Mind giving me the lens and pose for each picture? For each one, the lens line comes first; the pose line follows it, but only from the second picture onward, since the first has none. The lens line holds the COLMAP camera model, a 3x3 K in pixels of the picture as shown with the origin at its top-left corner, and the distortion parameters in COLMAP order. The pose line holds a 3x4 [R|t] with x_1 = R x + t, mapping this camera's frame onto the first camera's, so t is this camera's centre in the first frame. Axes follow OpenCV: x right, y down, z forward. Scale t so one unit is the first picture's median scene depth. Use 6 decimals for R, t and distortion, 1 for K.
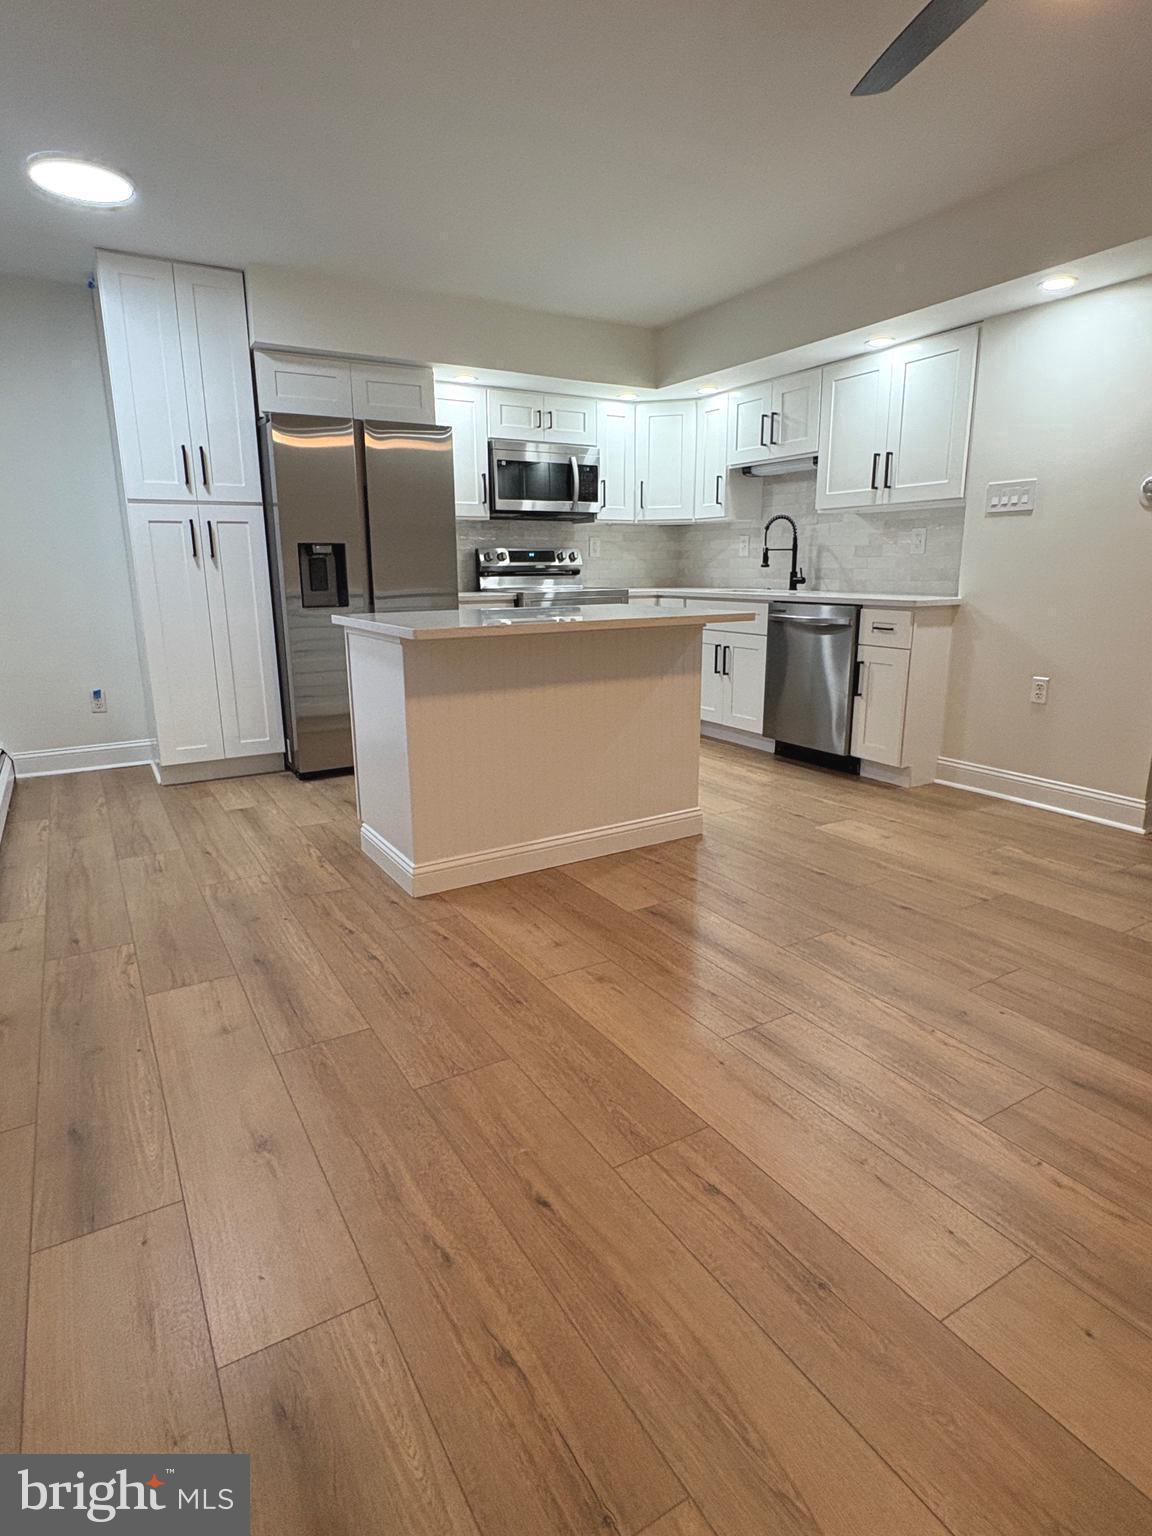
lens RADIAL K [[845.5, 0, 576.4], [0, 845.5, 765.2], [0, 0, 1]] dist [-0.001461, 0.003024]
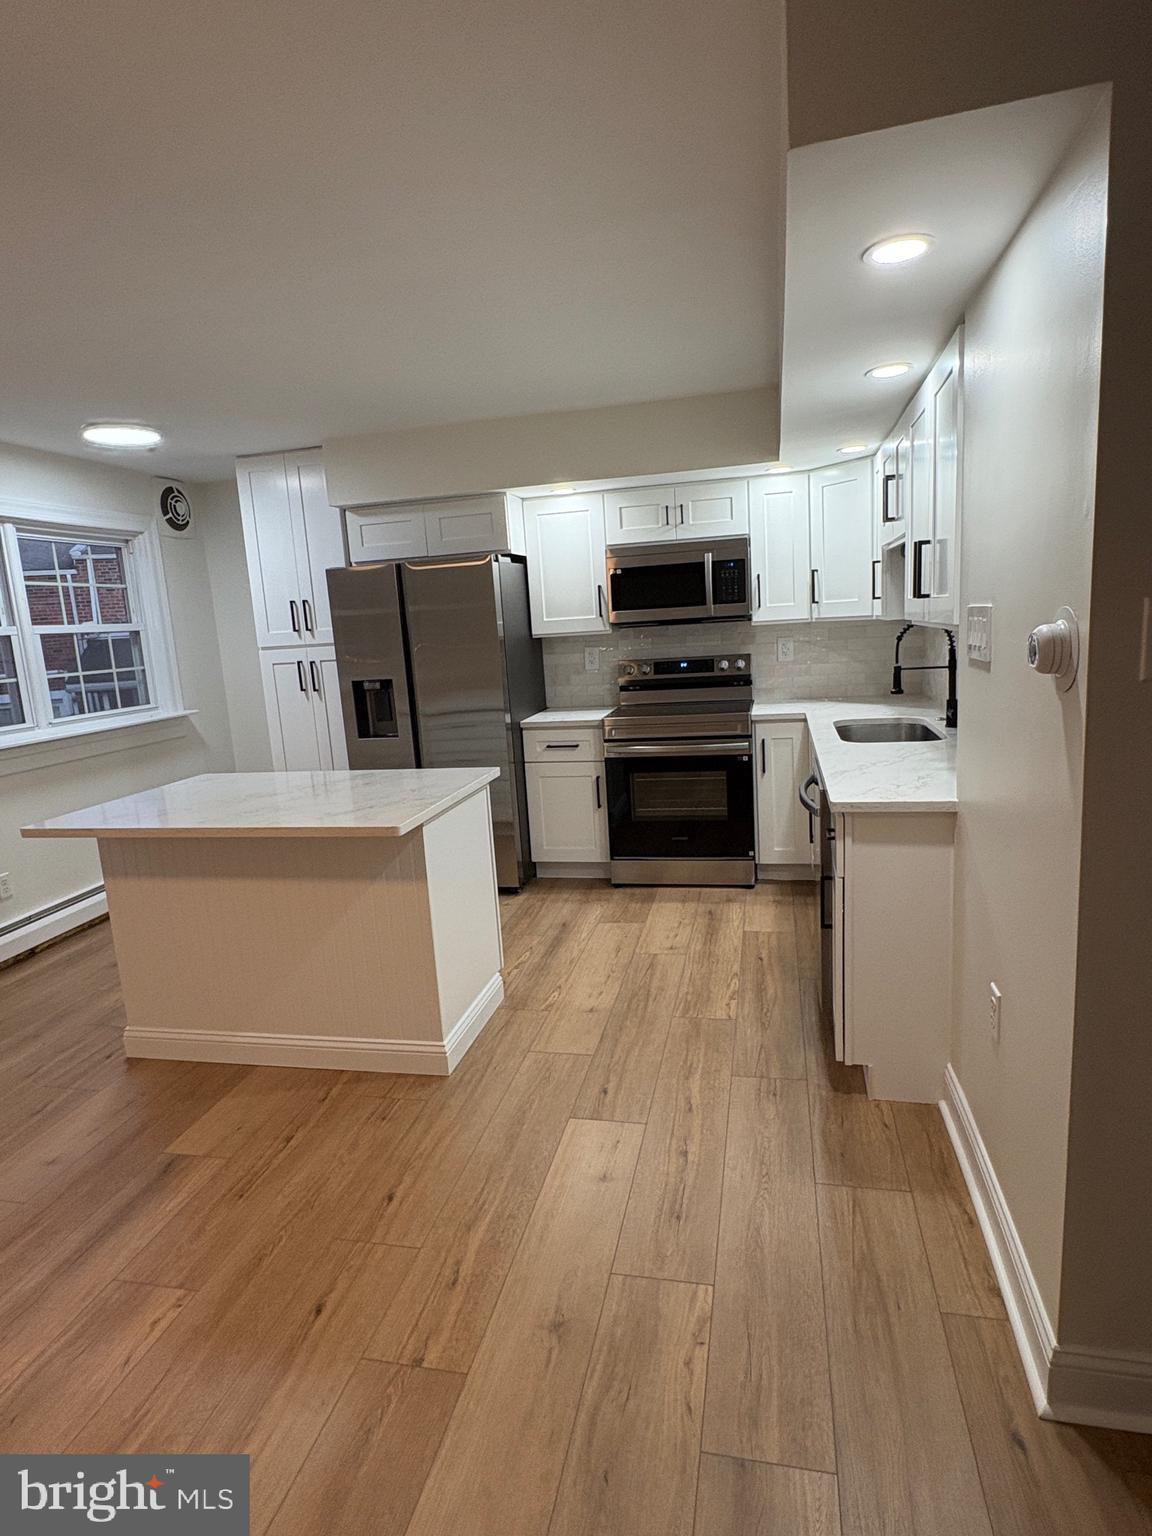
lens RADIAL K [[845.5, 0, 576.5], [0, 845.5, 765.8], [0, 0, 1]] dist [-0.001461, 0.003024]
pose [[0.721703, 0.084731, -0.686997, 0.533660], [-0.105675, 0.994333, 0.011623, -0.163169], [0.684089, 0.064210, 0.726567, 0.340557]]
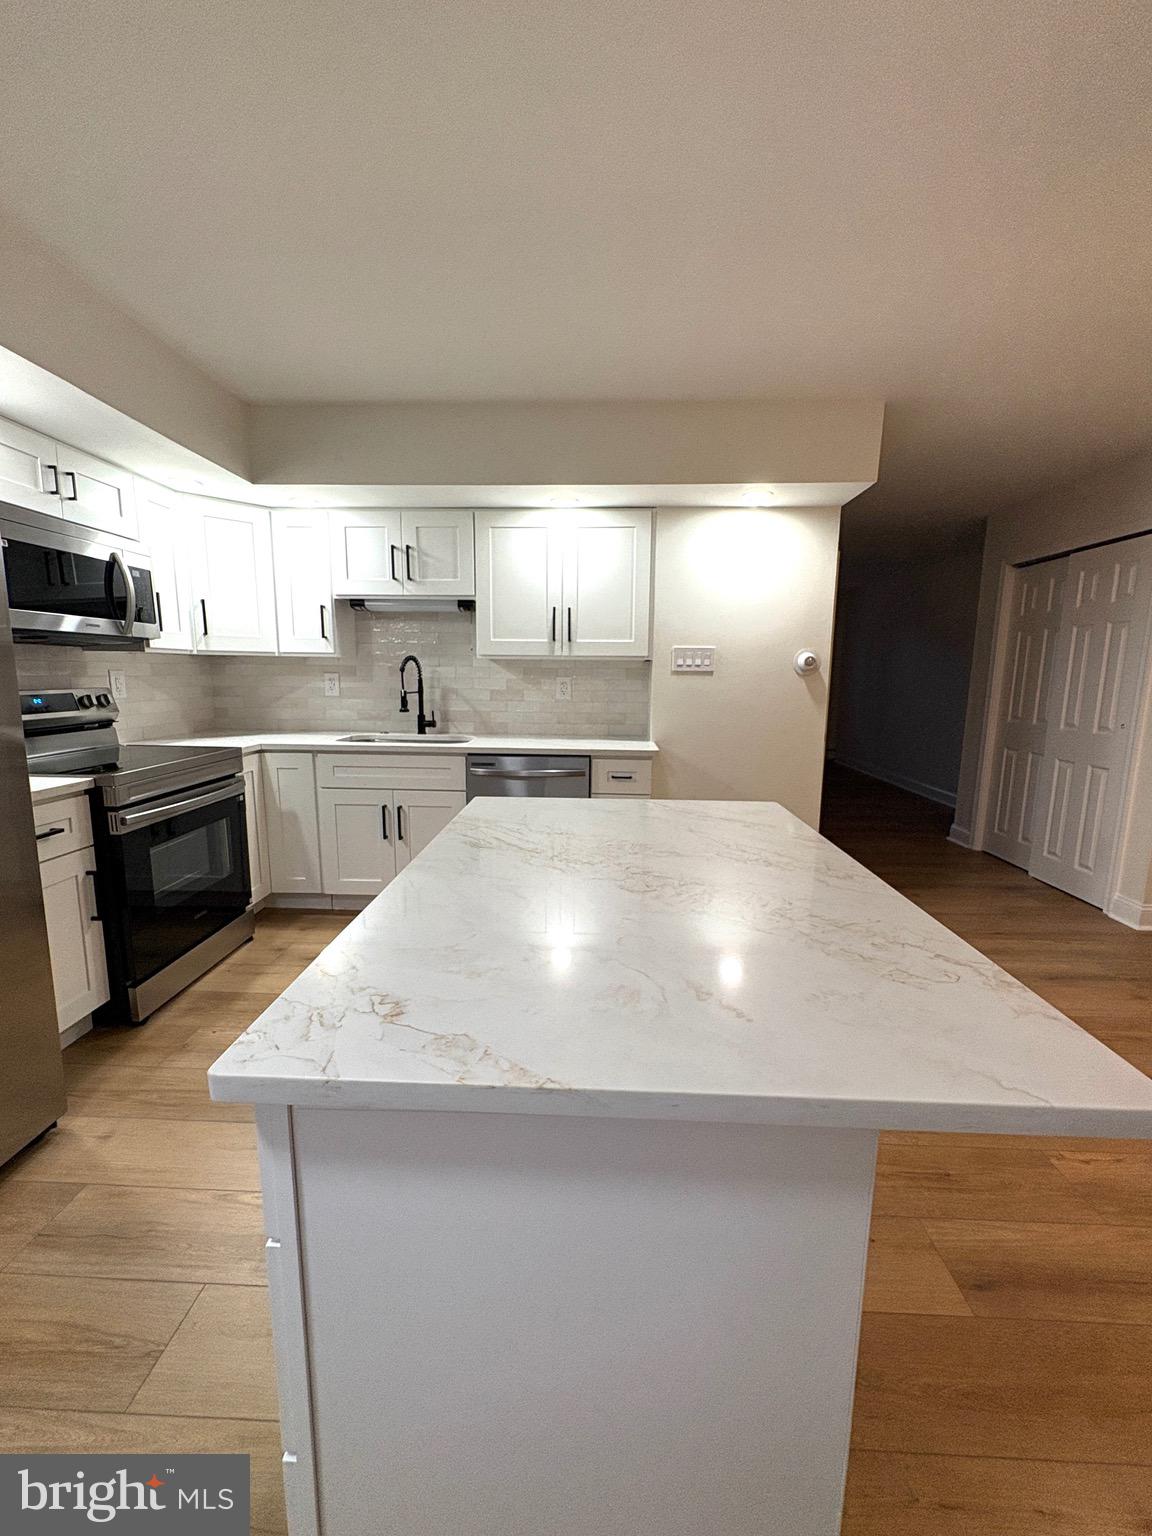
lens RADIAL K [[614.4, 0, 577.9], [0, 614.4, 768.5], [0, 0, 1]] dist [0.000875, -0.000073]
pose [[0.542110, -0.115917, 0.832274, -0.239939], [0.178326, 0.983750, 0.020860, -0.161965], [-0.821168, 0.137107, 0.553972, 0.512509]]
